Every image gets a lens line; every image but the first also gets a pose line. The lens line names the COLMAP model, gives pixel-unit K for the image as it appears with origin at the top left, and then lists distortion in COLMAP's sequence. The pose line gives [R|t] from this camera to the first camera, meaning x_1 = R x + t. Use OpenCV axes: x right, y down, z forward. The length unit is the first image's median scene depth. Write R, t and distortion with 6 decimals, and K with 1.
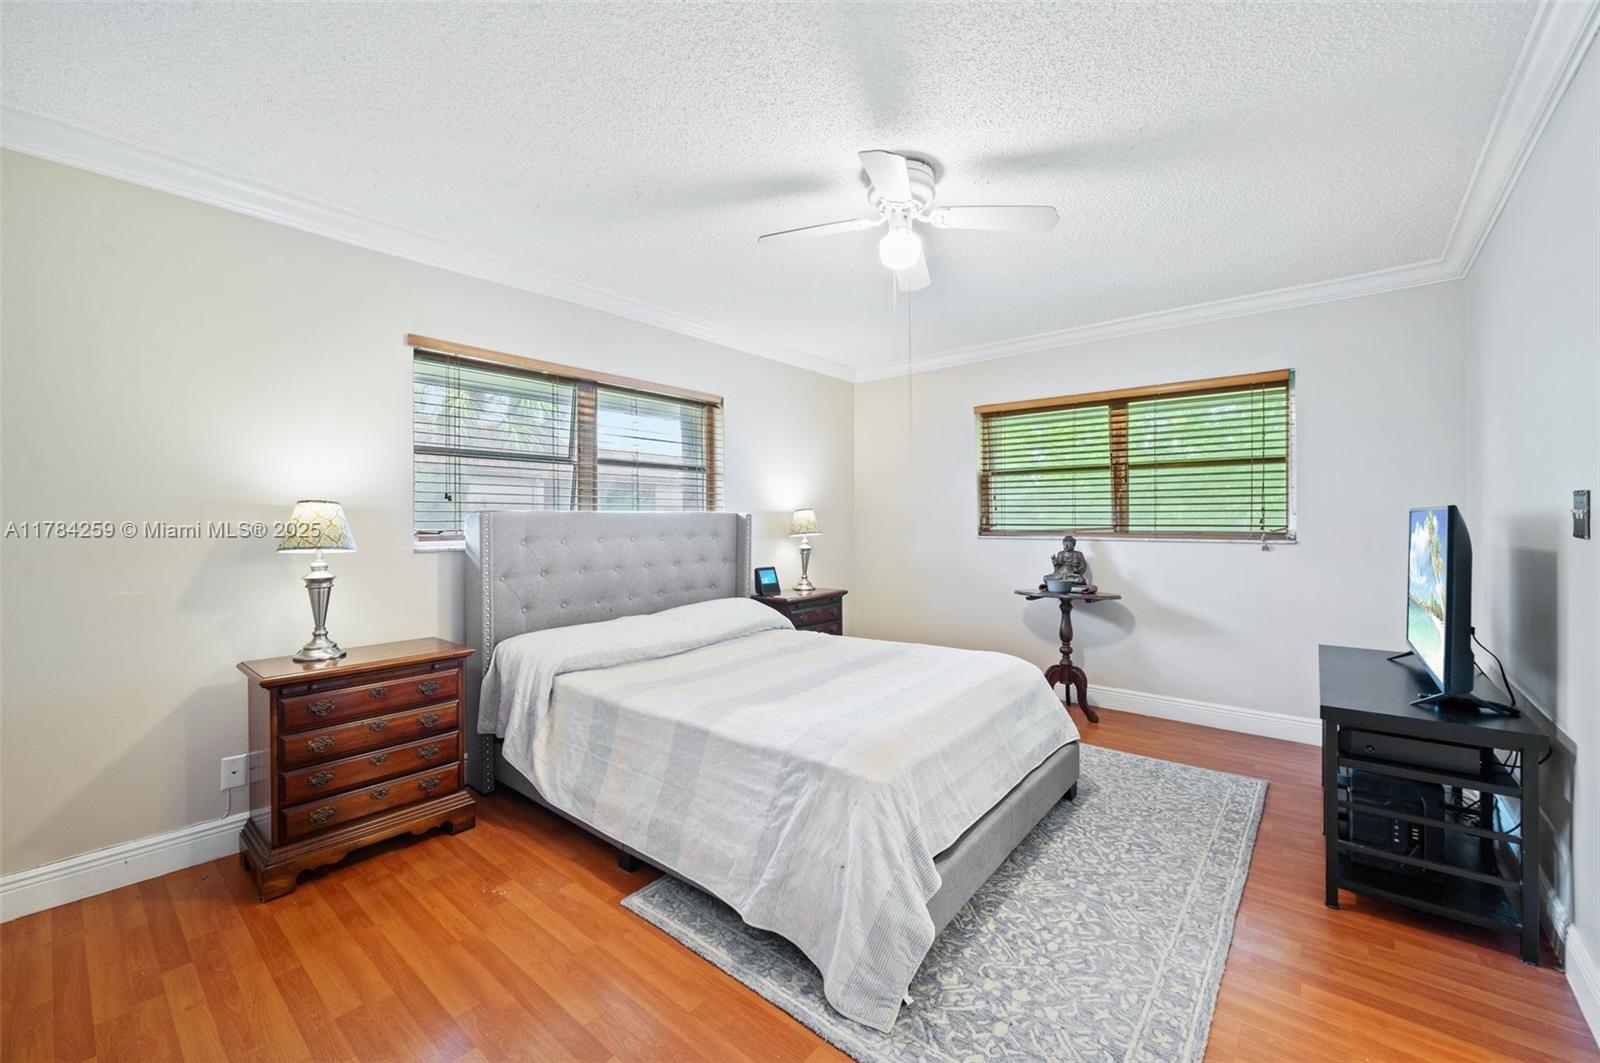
lens RADIAL K [[648.1, 0, 809.7], [0, 648.1, 528.1], [0, 0, 1]] dist [0.000234, 0.000145]
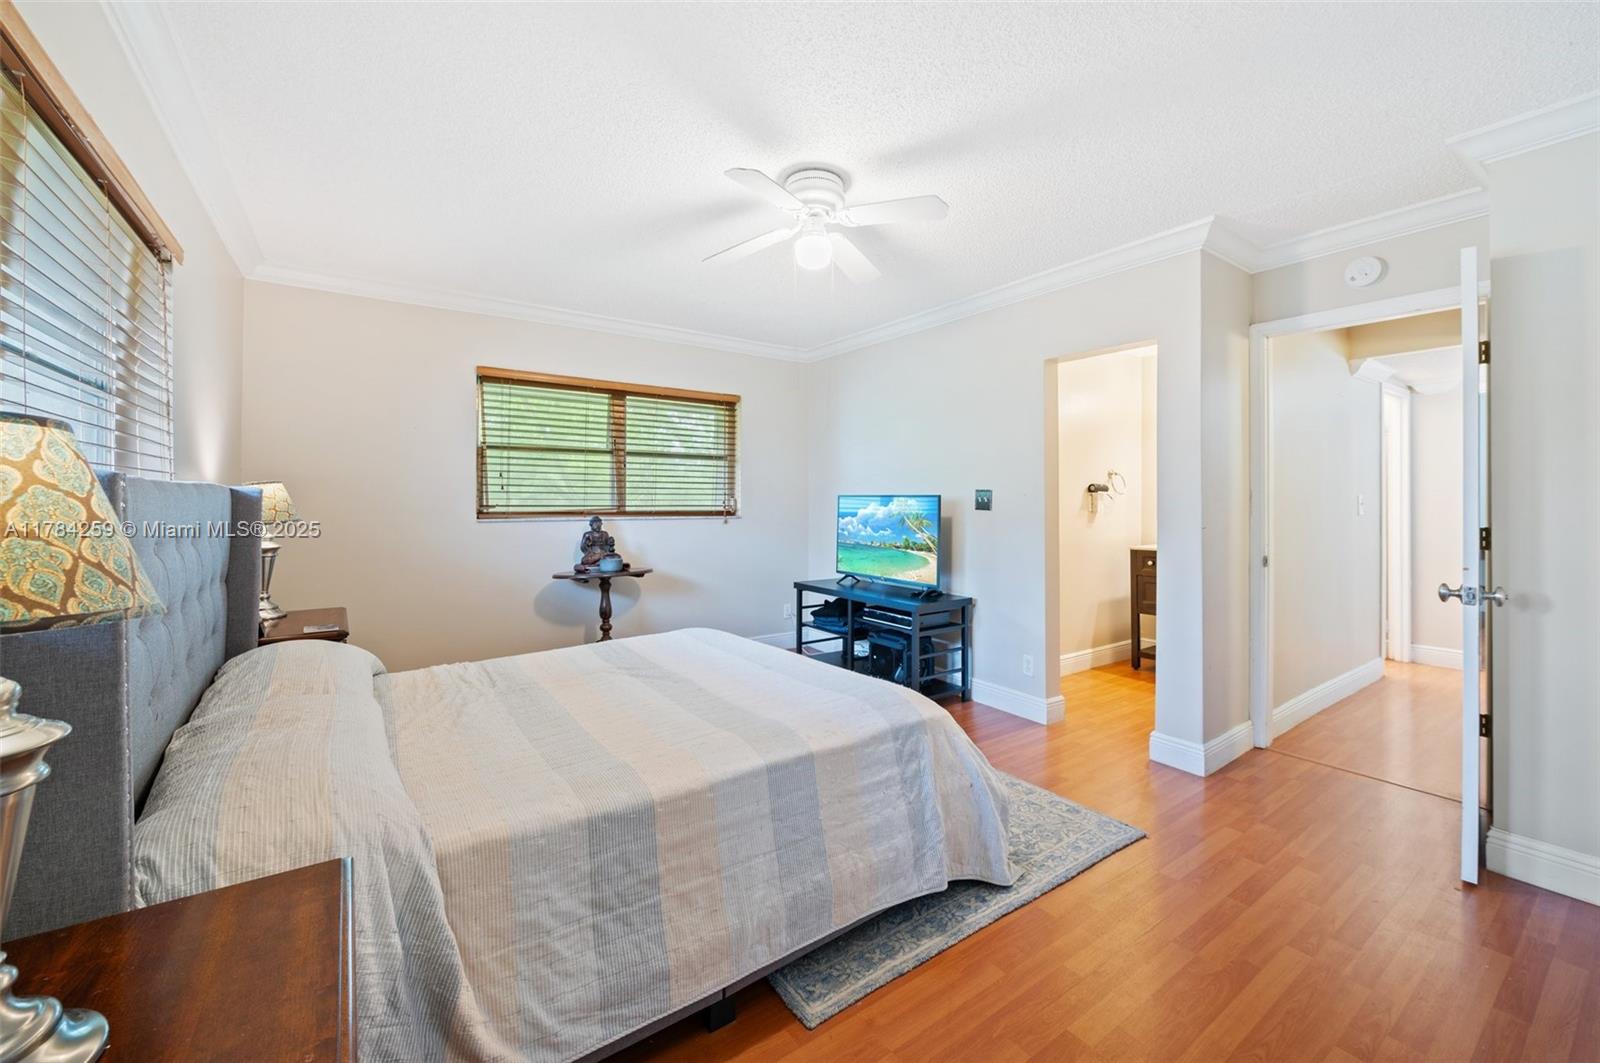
lens RADIAL K [[648.1, 0, 815.4], [0, 648.1, 502.5], [0, 0, 1]] dist [0.000234, 0.000145]
pose [[0.241738, -0.000520, 0.970341, -0.510551], [0.009697, 0.999951, -0.001880, -0.004823], [-0.970293, 0.009864, 0.241731, 0.417182]]
